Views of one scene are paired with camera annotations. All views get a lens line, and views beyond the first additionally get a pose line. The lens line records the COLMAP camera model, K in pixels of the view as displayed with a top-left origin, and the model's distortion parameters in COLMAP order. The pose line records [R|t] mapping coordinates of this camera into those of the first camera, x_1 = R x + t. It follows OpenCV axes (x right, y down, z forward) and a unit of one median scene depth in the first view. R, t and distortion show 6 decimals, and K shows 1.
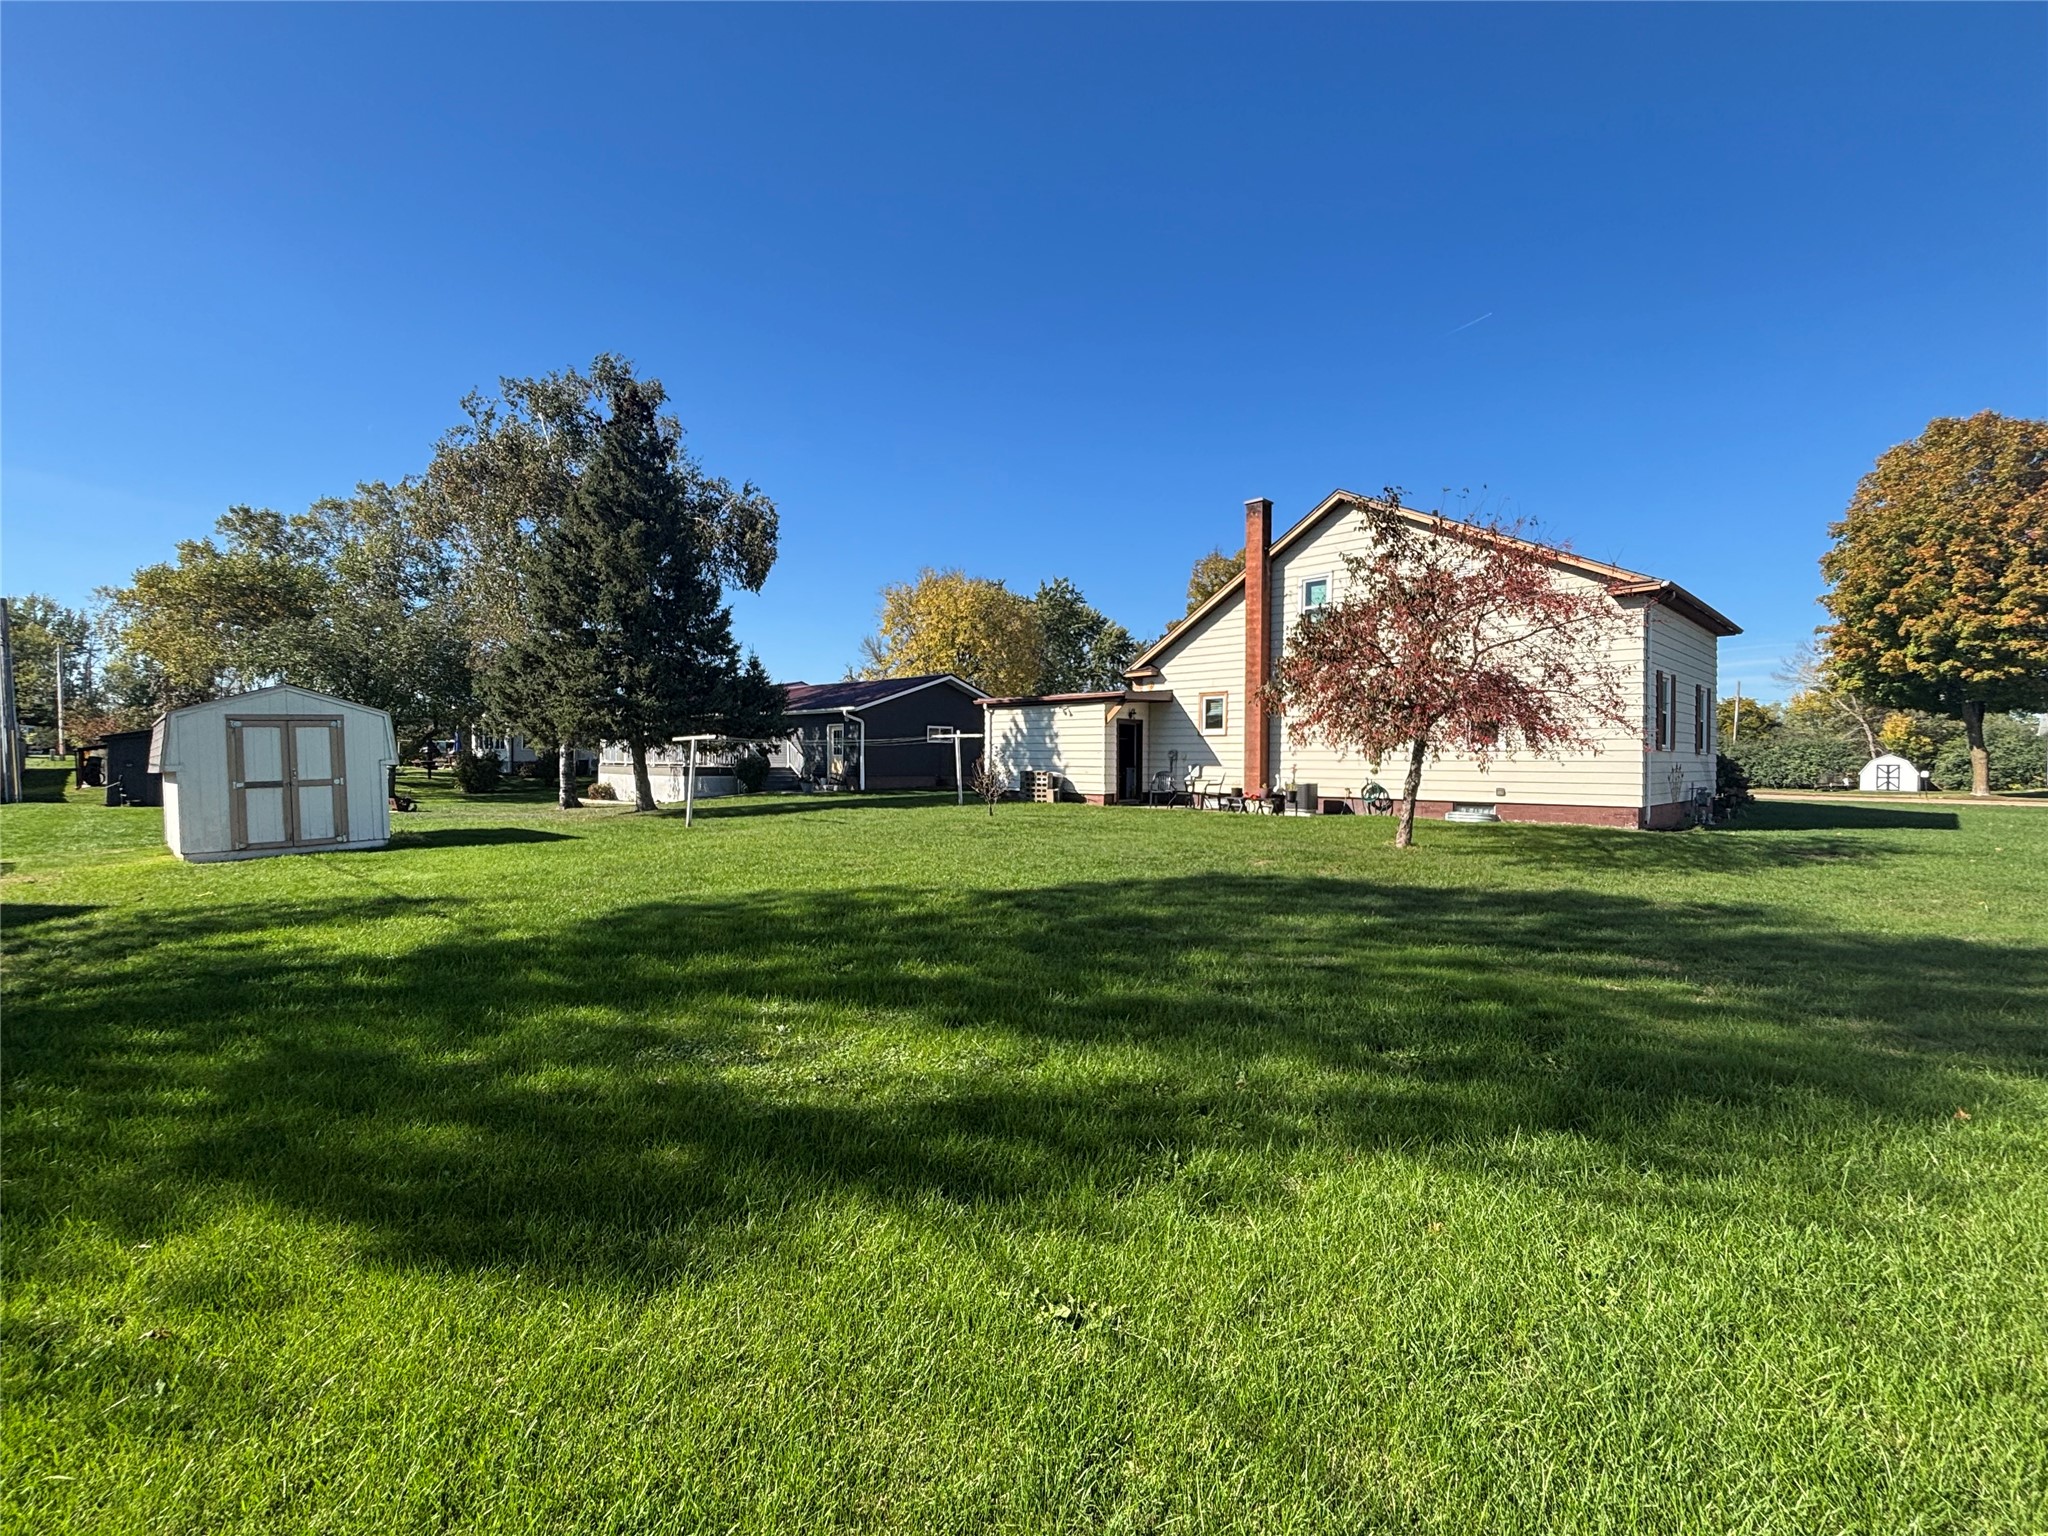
lens RADIAL K [[939.2, 0, 1028.0], [0, 939.2, 769.4], [0, 0, 1]] dist [0.011566, 0.000289]
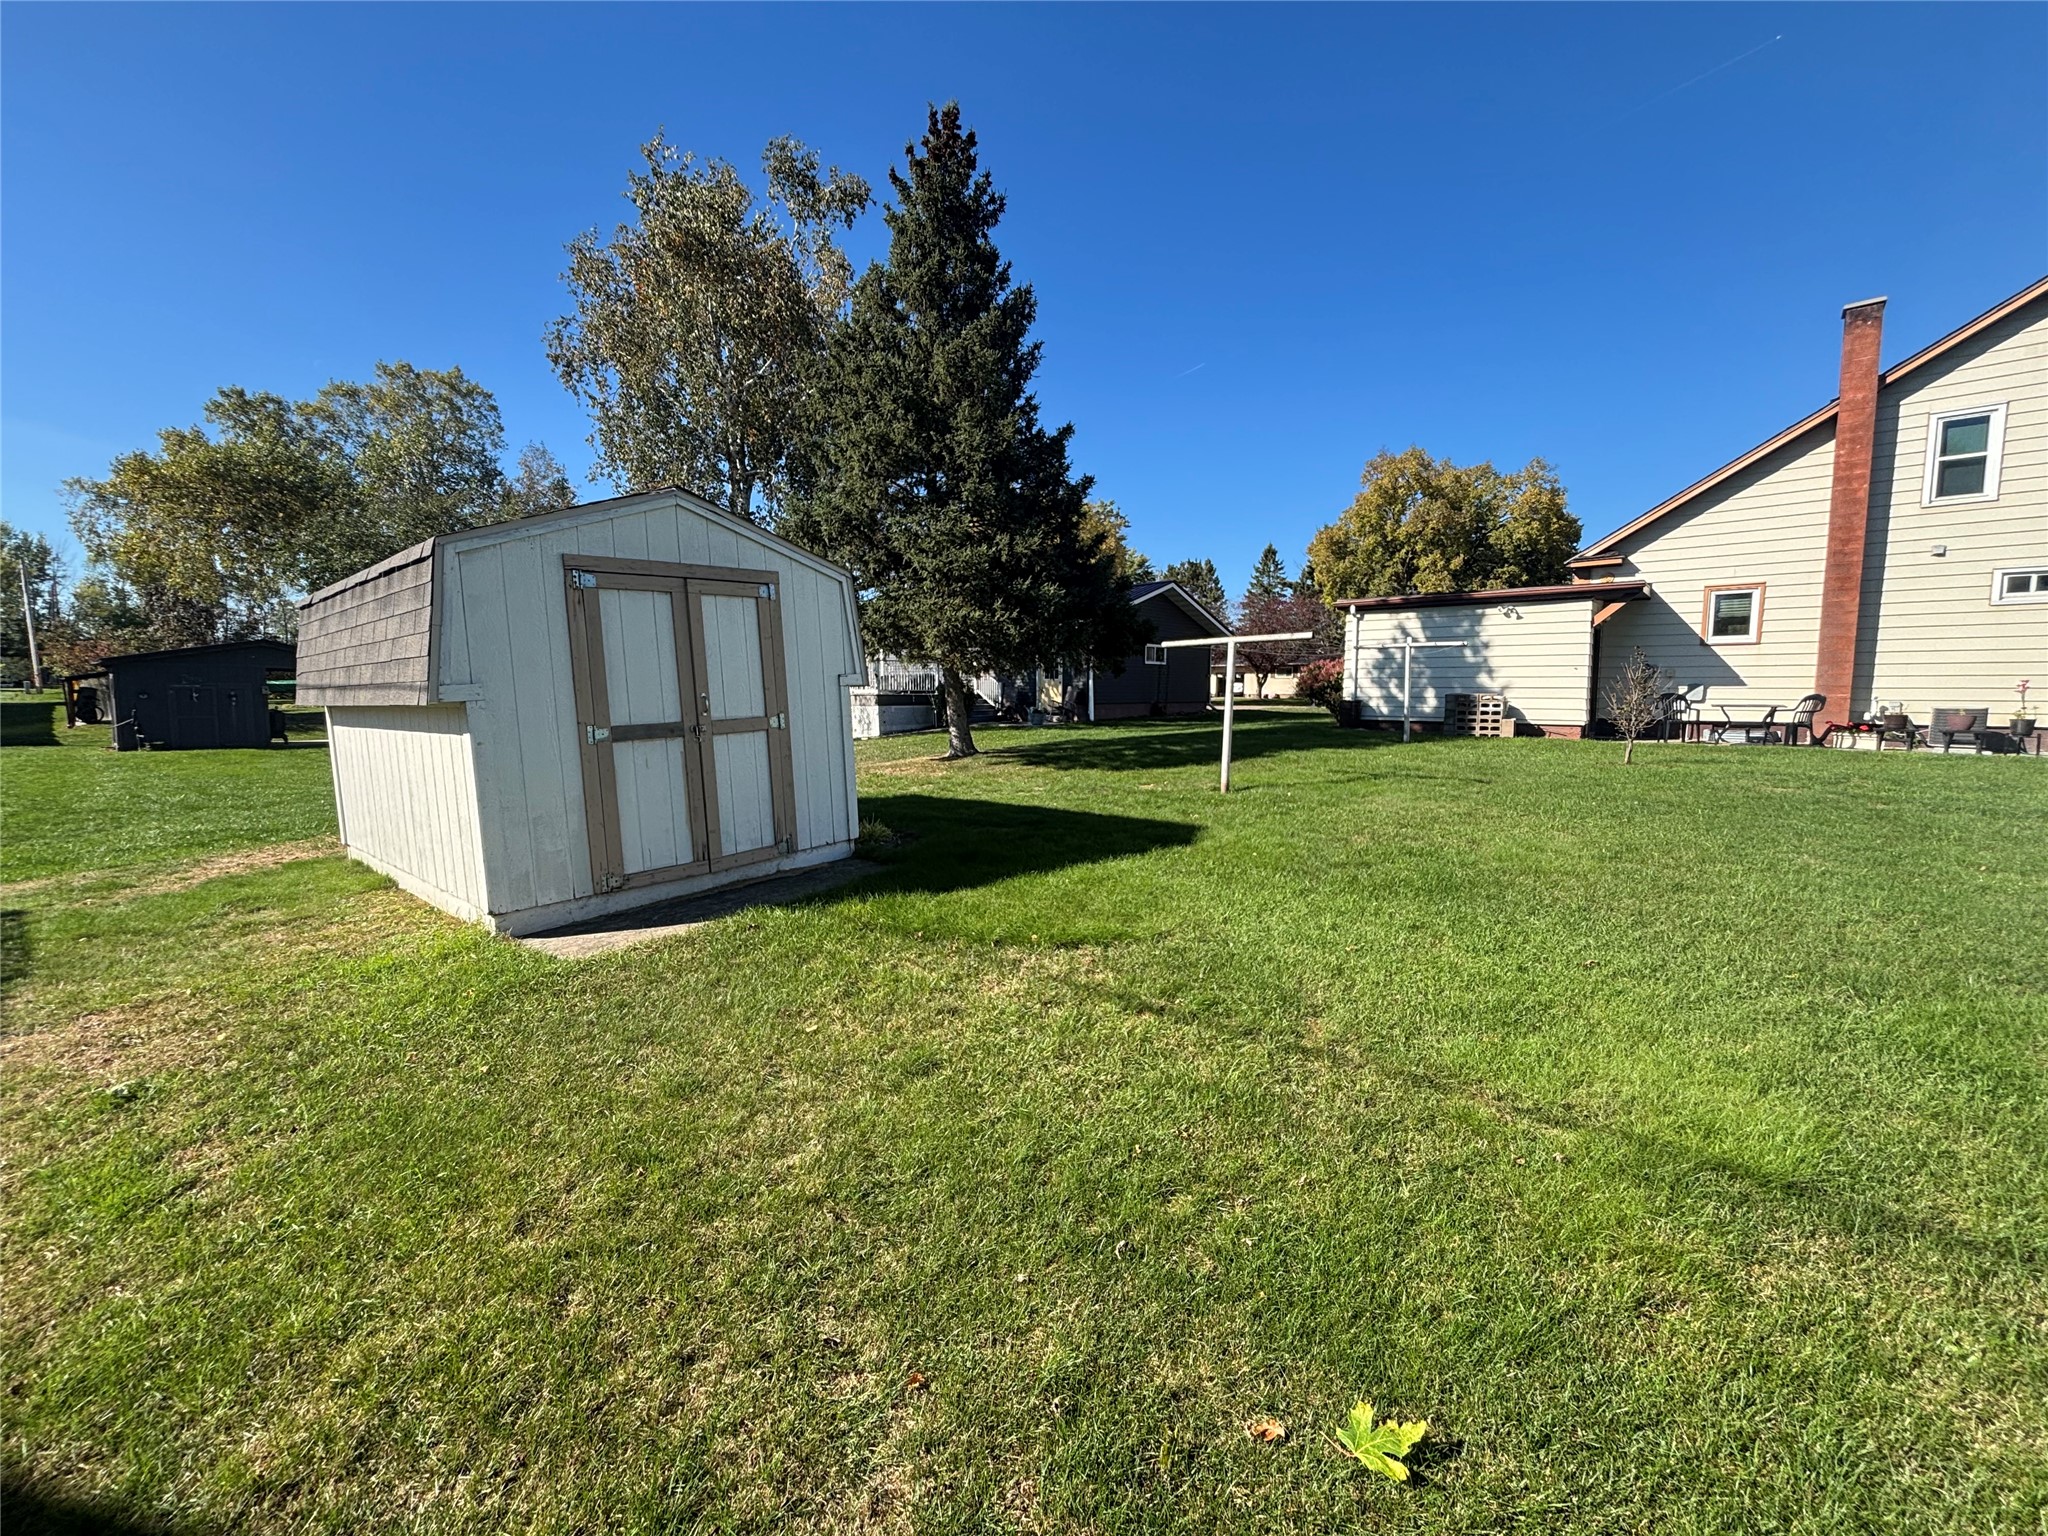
lens RADIAL K [[828.8, 0, 1015.4], [0, 828.8, 770.3], [0, 0, 1]] dist [0.001007, 0.000660]
pose [[0.997135, -0.013931, 0.074350, -0.401784], [0.007385, 0.996128, 0.087604, 0.001334], [-0.075283, -0.086804, 0.993377, 0.372677]]
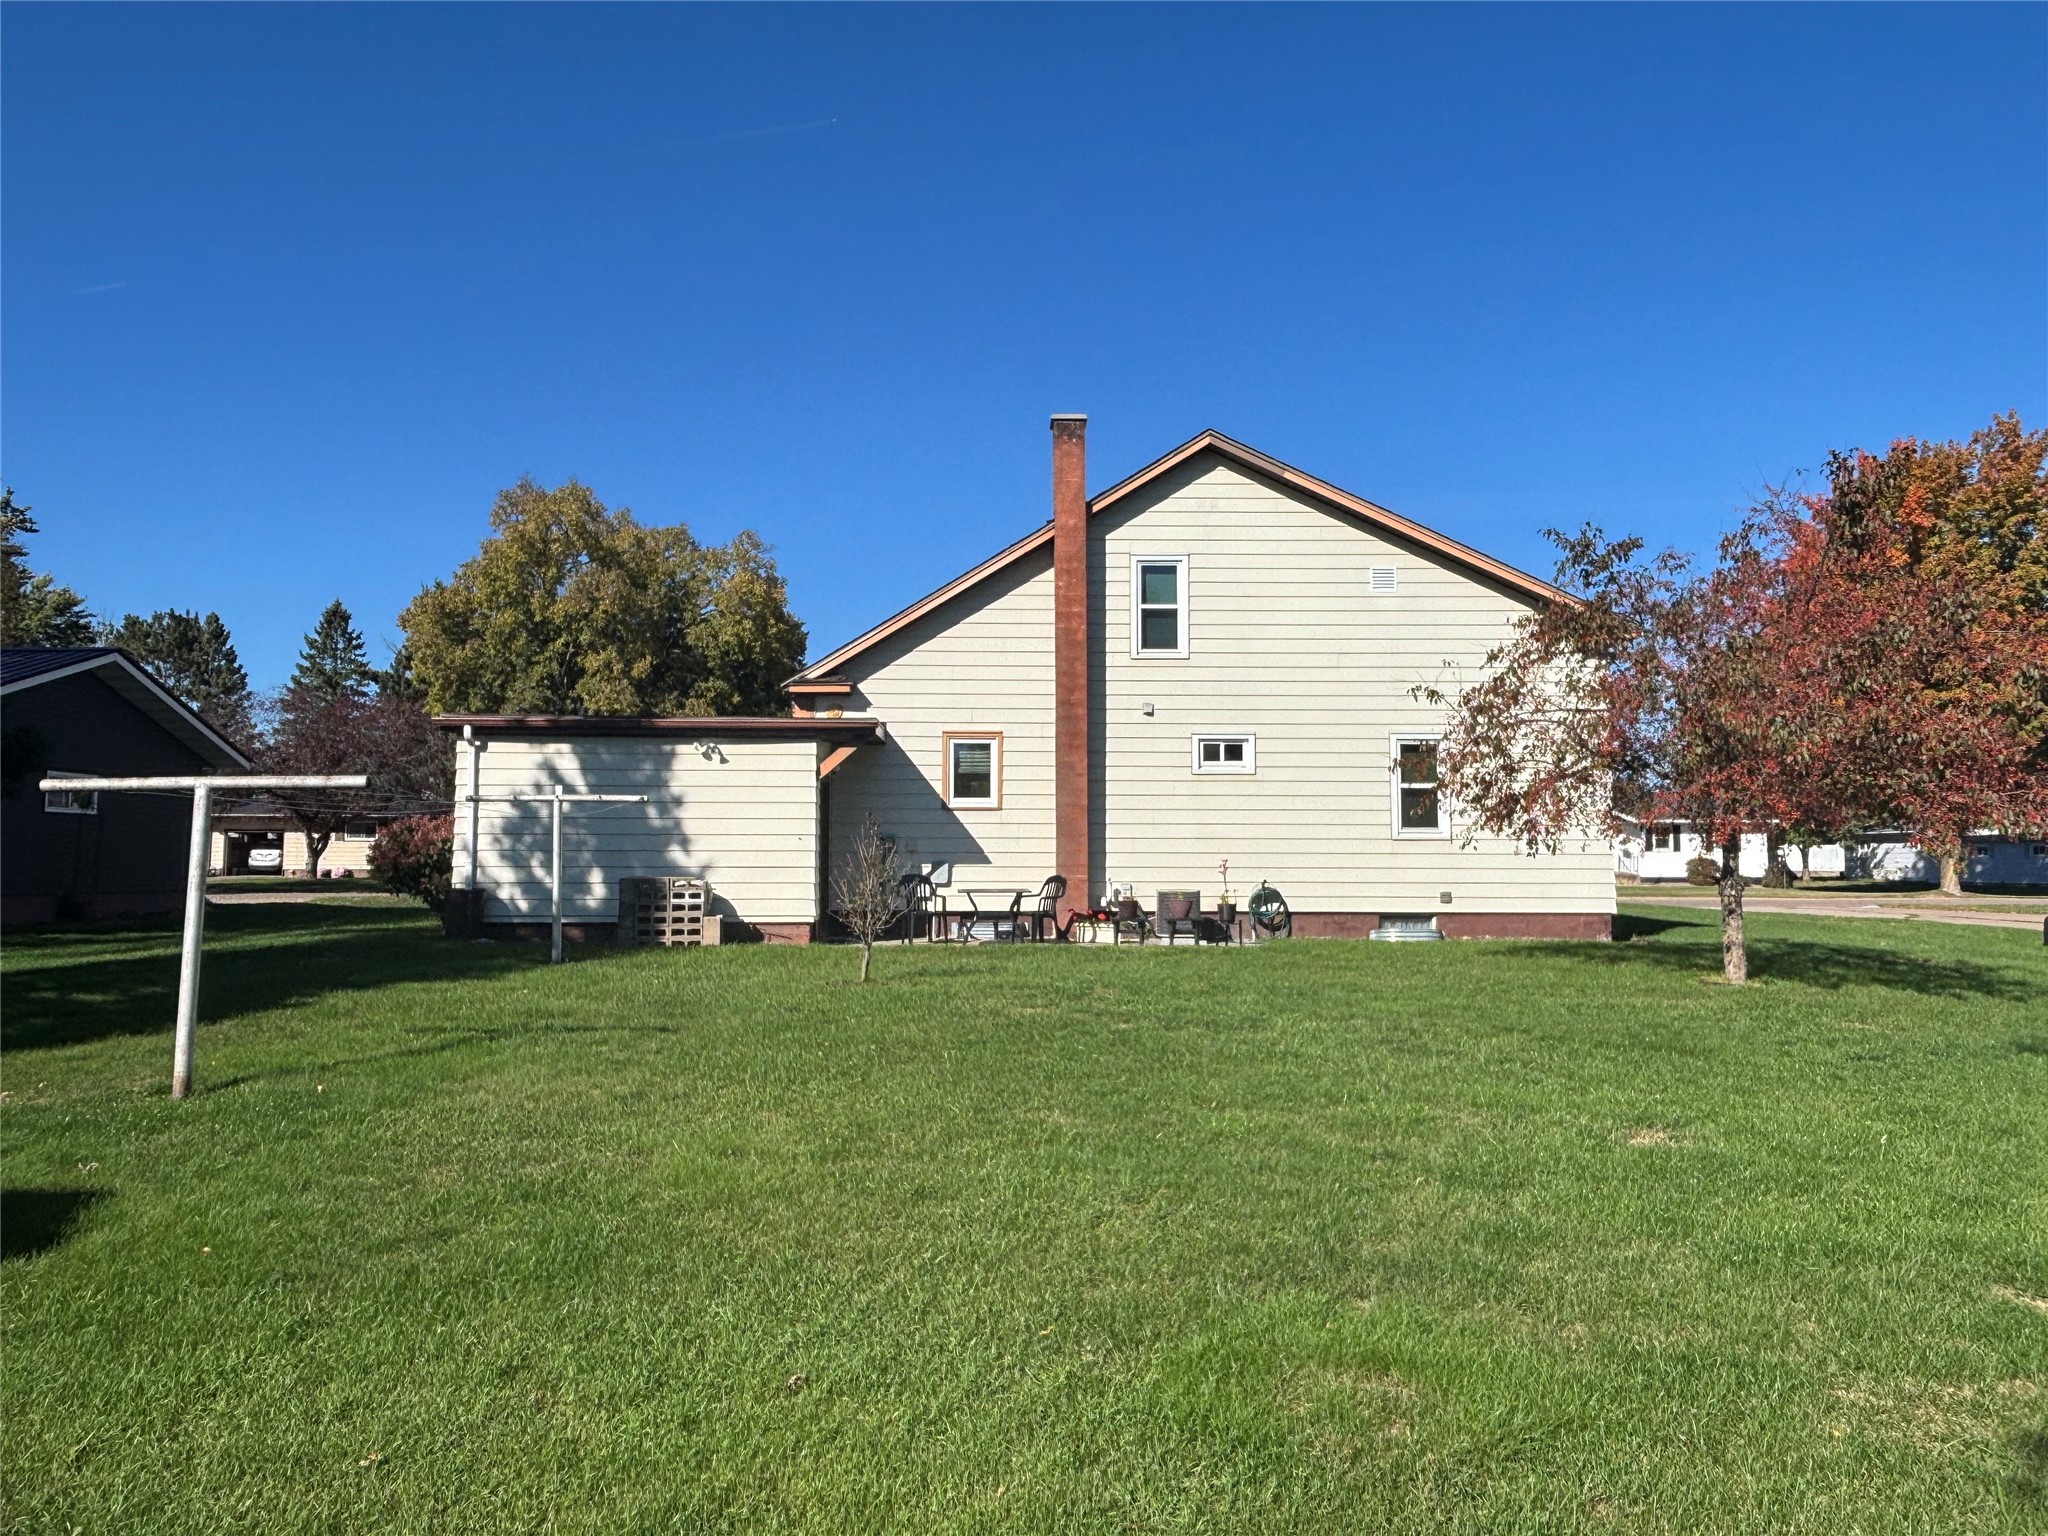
lens RADIAL K [[1369.9, 0, 1032.7], [0, 1369.9, 759.5], [0, 0, 1]] dist [0.043358, -0.001799]
pose [[0.682991, 0.044643, 0.729061, -0.365762], [0.007820, 0.997626, -0.068414, -0.008842], [-0.730385, 0.052427, 0.681021, 0.400720]]
